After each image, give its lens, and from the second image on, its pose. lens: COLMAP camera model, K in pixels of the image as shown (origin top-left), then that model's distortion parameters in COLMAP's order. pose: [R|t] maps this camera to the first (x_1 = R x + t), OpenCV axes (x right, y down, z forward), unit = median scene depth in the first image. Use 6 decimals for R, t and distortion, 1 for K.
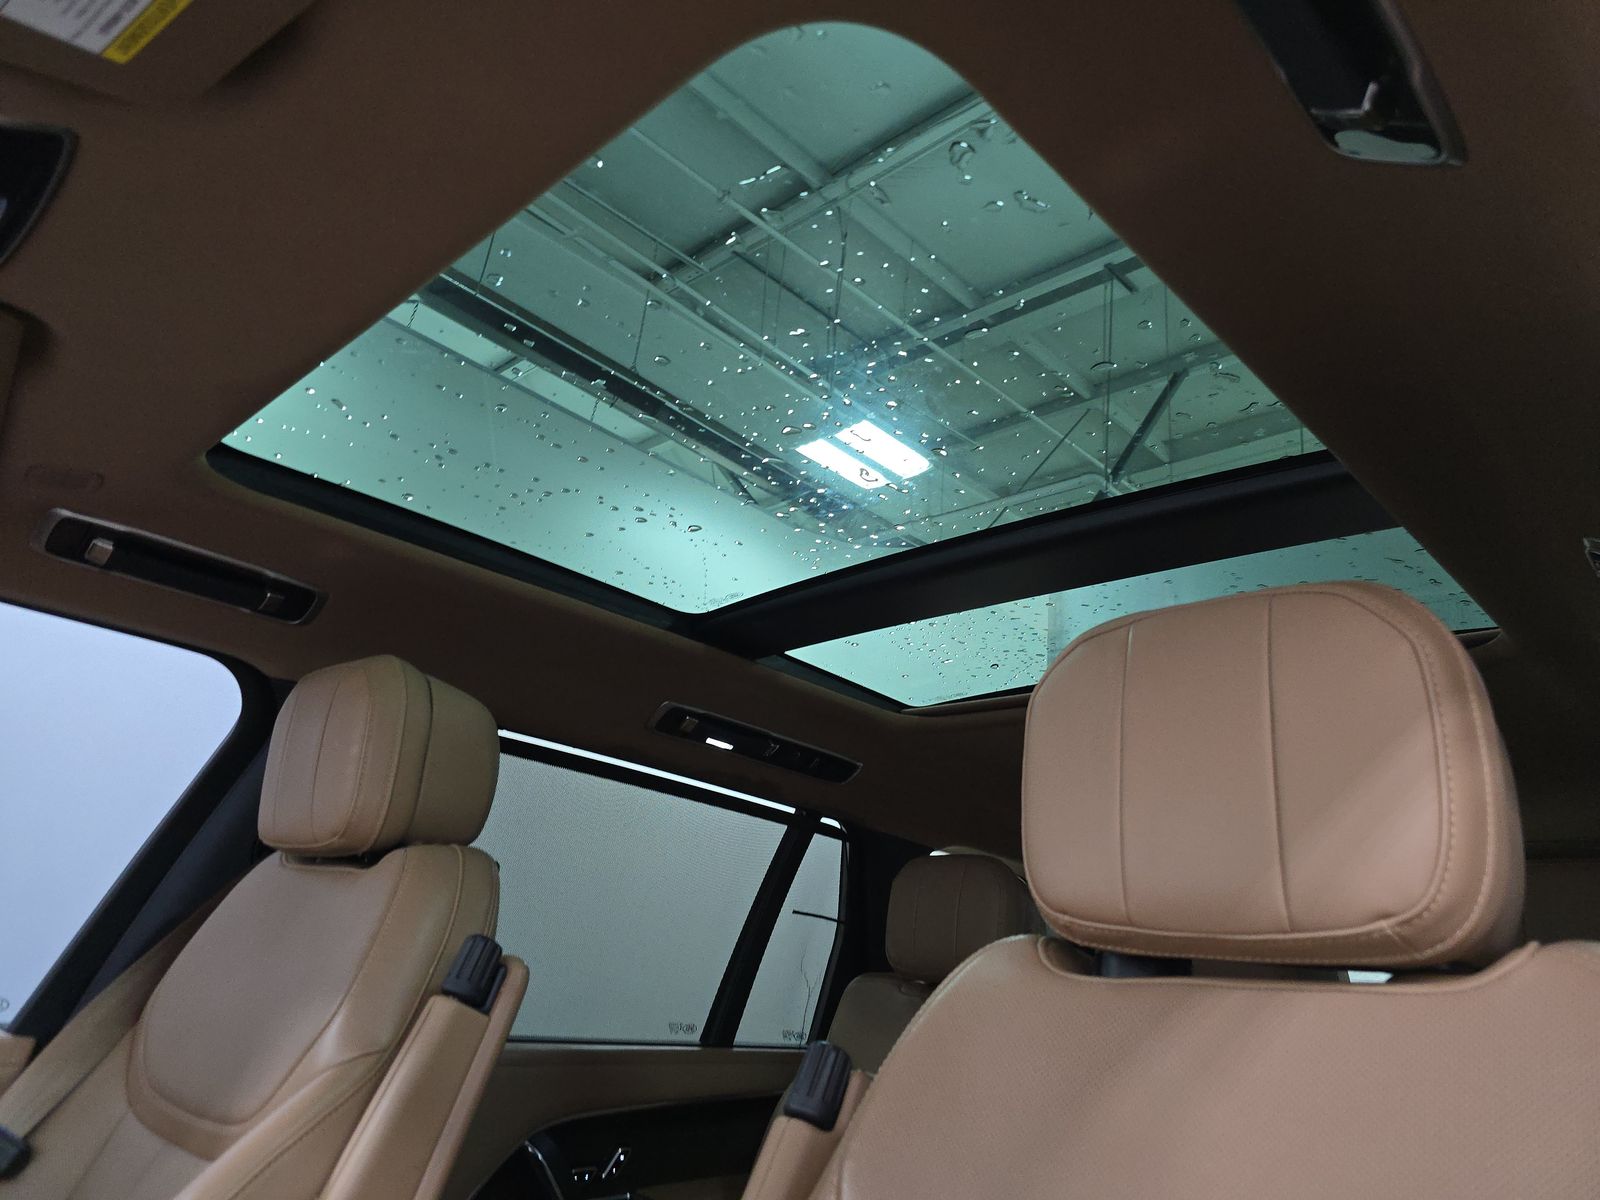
lens RADIAL K [[1089.5, 0, 812.9], [0, 1089.5, 589.6], [0, 0, 1]] dist [-0.001826, -0.000075]
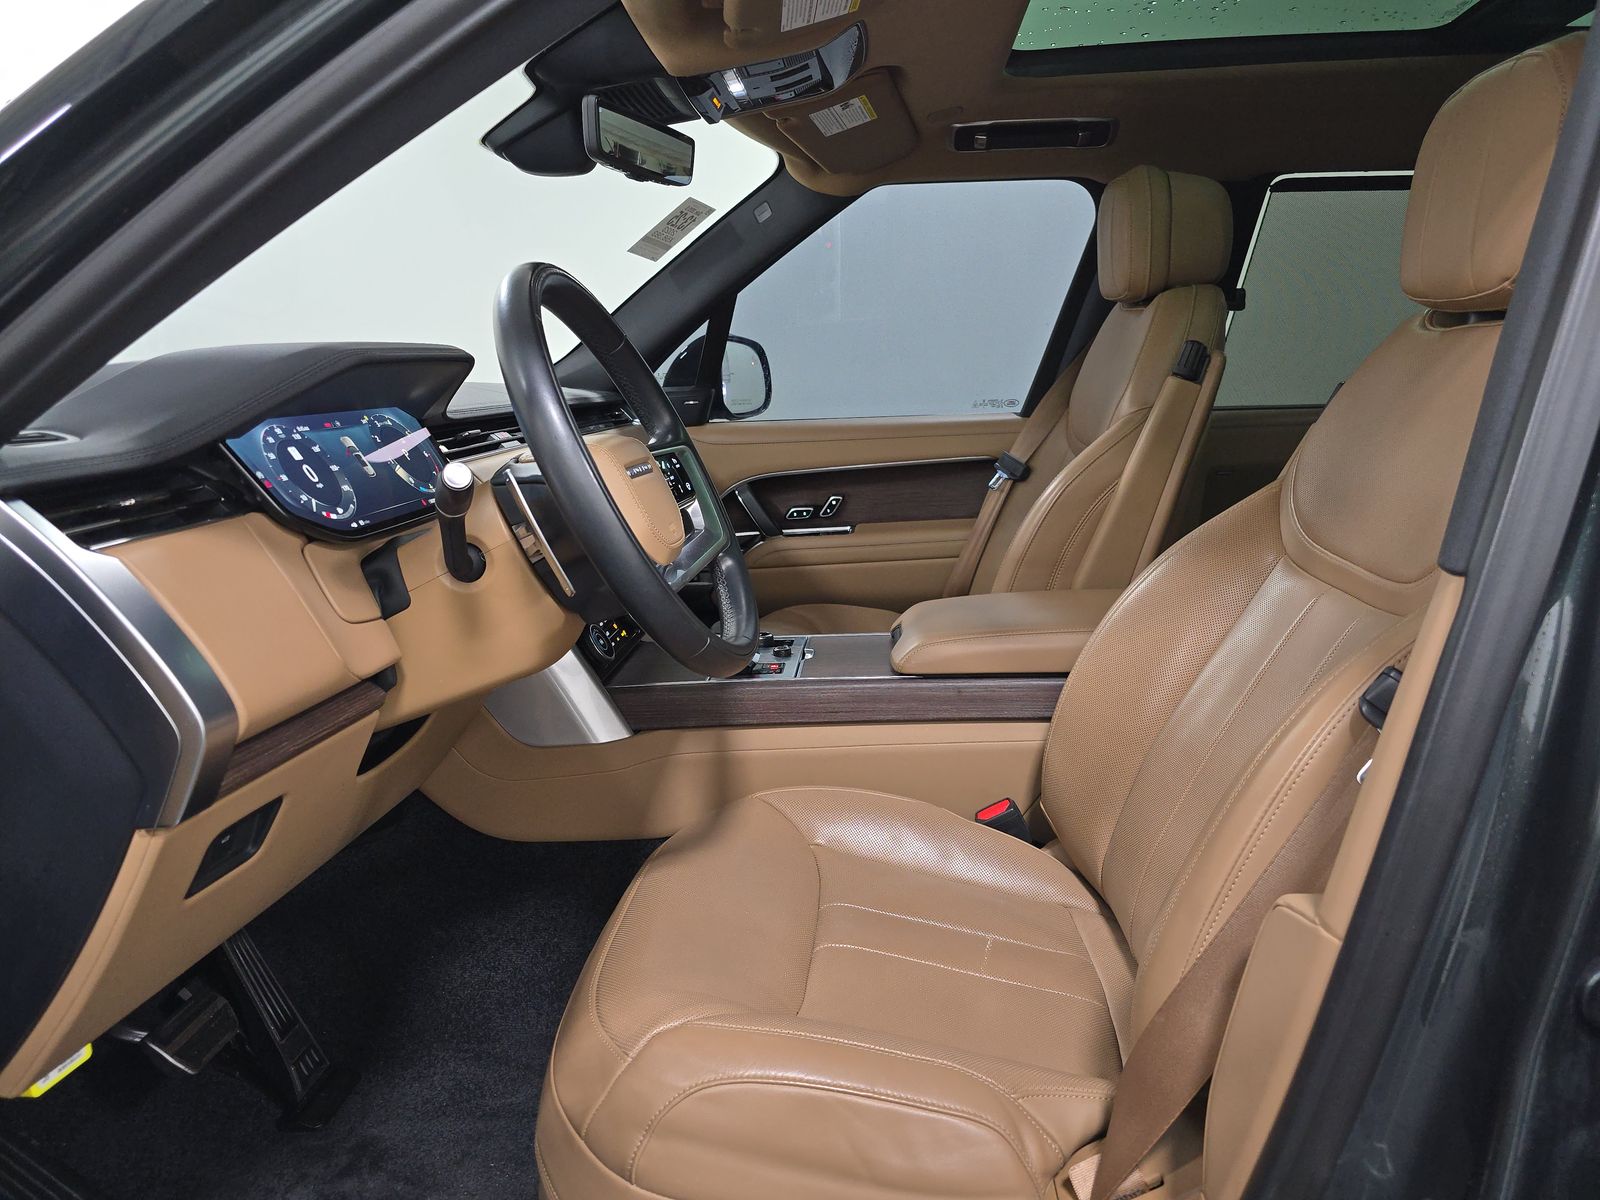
lens RADIAL K [[1089.5, 0, 812.9], [0, 1089.5, 589.6], [0, 0, 1]] dist [-0.001826, -0.000075]
pose [[0.635835, 0.063338, -0.769222, 0.562751], [0.334074, 0.875848, 0.348261, -0.112610], [0.695779, -0.478413, 0.535735, -0.438545]]
